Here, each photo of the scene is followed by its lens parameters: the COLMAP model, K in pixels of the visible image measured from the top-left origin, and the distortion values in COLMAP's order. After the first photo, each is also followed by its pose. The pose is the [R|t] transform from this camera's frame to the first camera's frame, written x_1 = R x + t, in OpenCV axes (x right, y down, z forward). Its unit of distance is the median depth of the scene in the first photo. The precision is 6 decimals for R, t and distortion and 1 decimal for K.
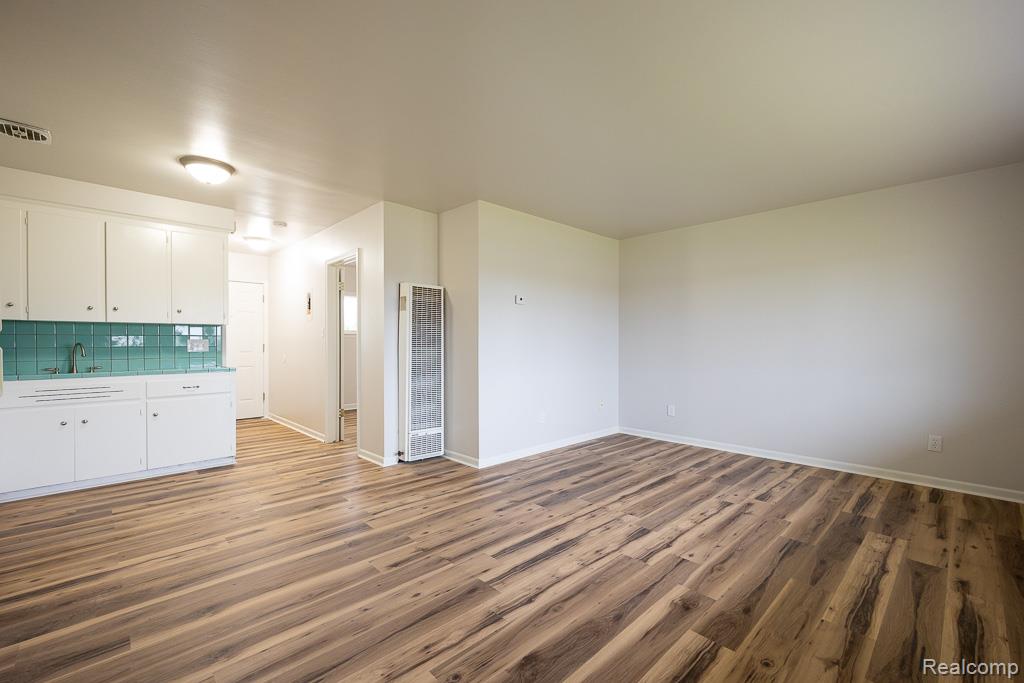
lens RADIAL K [[443.5, 0, 510.3], [0, 443.5, 345.7], [0, 0, 1]] dist [-0.001245, -0.000142]
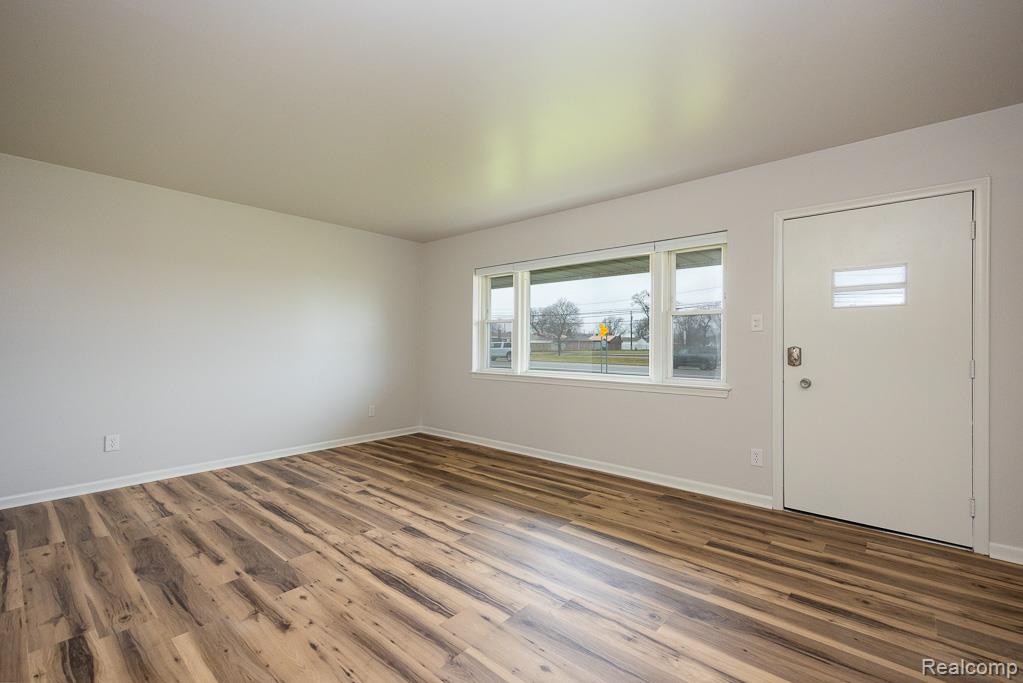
lens RADIAL K [[432.2, 0, 539.6], [0, 432.2, 343.2], [0, 0, 1]] dist [0.002185, 0.000360]
pose [[-0.136540, 0.001787, 0.990633, -0.667998], [0.001903, 0.999997, -0.001542, -0.005367], [-0.990633, 0.001674, -0.136543, 0.774154]]
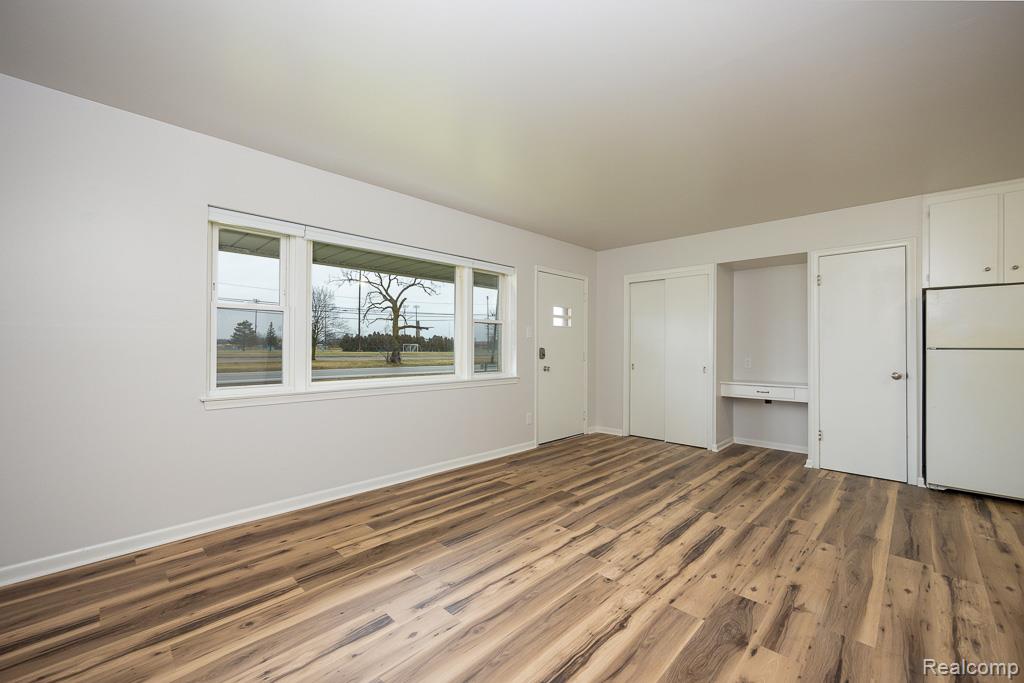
lens RADIAL K [[412.2, 0, 511.9], [0, 412.2, 342.6], [0, 0, 1]] dist [0.000140, 0.000092]
pose [[-0.999371, -0.005132, -0.035097, 0.466805], [-0.005027, 0.999983, -0.003083, -0.012140], [0.035112, -0.002905, -0.999379, 1.705957]]
